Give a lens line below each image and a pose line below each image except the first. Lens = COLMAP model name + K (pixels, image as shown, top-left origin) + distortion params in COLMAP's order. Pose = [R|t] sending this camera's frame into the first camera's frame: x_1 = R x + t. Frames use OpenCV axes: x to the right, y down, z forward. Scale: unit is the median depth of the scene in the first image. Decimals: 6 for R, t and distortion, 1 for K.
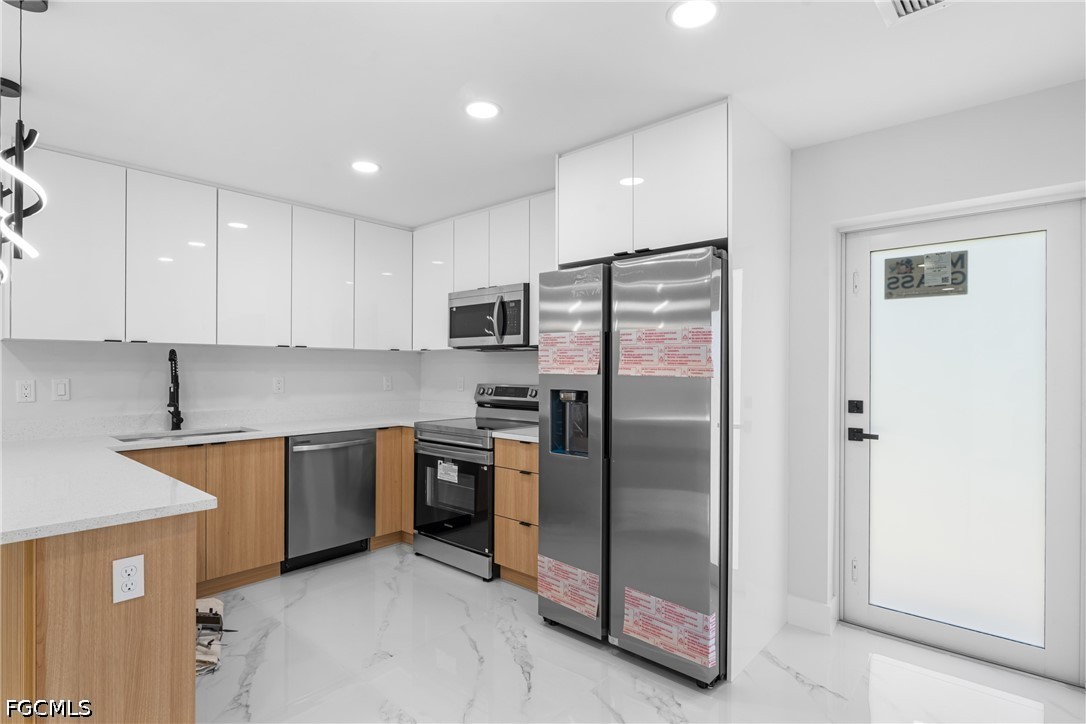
lens RADIAL K [[537.9, 0, 545.0], [0, 537.9, 368.0], [0, 0, 1]] dist [-0.001029, -0.000274]
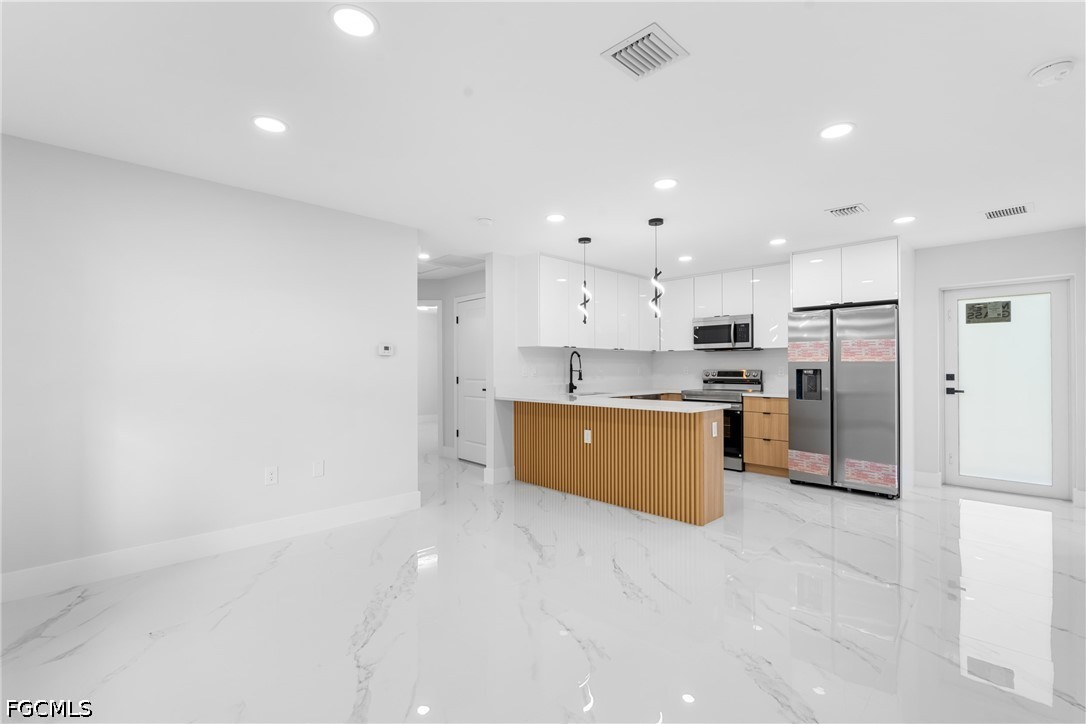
lens RADIAL K [[482.5, 0, 543.4], [0, 482.5, 364.1], [0, 0, 1]] dist [0.002505, -0.000496]
pose [[0.997982, -0.006078, -0.063213, -0.843596], [0.005726, 0.999967, -0.005744, 0.025484], [0.063246, 0.005370, 0.997984, -0.917578]]
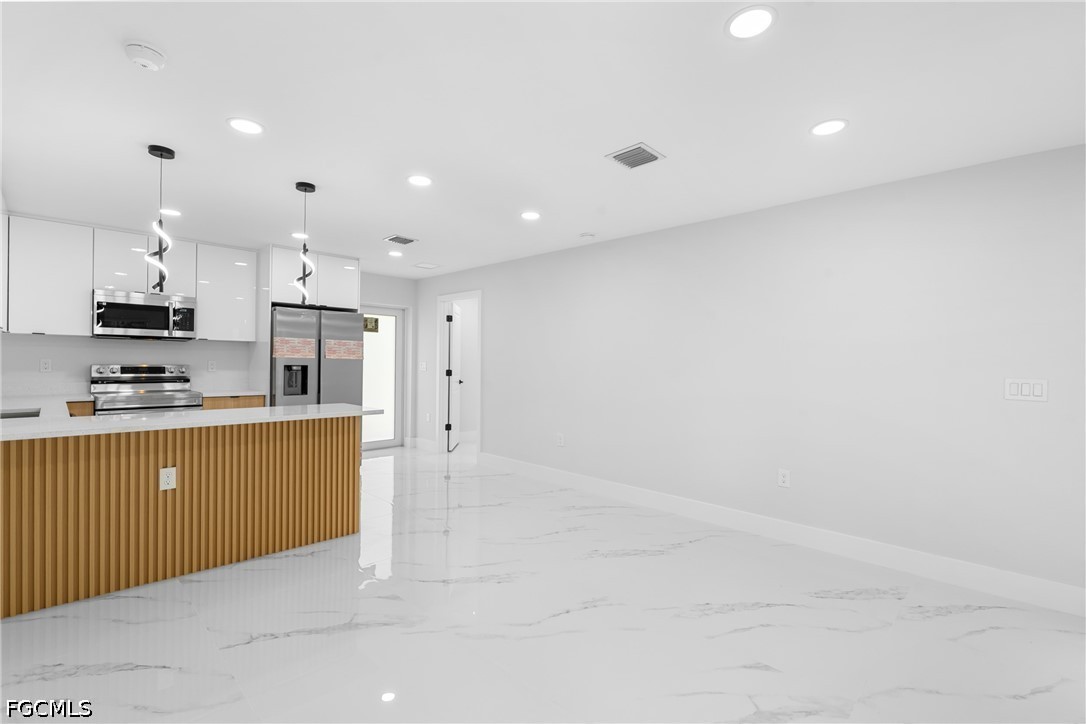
lens RADIAL K [[482.5, 0, 543.4], [0, 482.5, 364.1], [0, 0, 1]] dist [0.002505, -0.000496]
pose [[0.055216, -0.005796, 0.998458, -1.761035], [-0.016612, 0.999839, 0.006723, 0.007174], [-0.998336, -0.016958, 0.055111, -0.081553]]
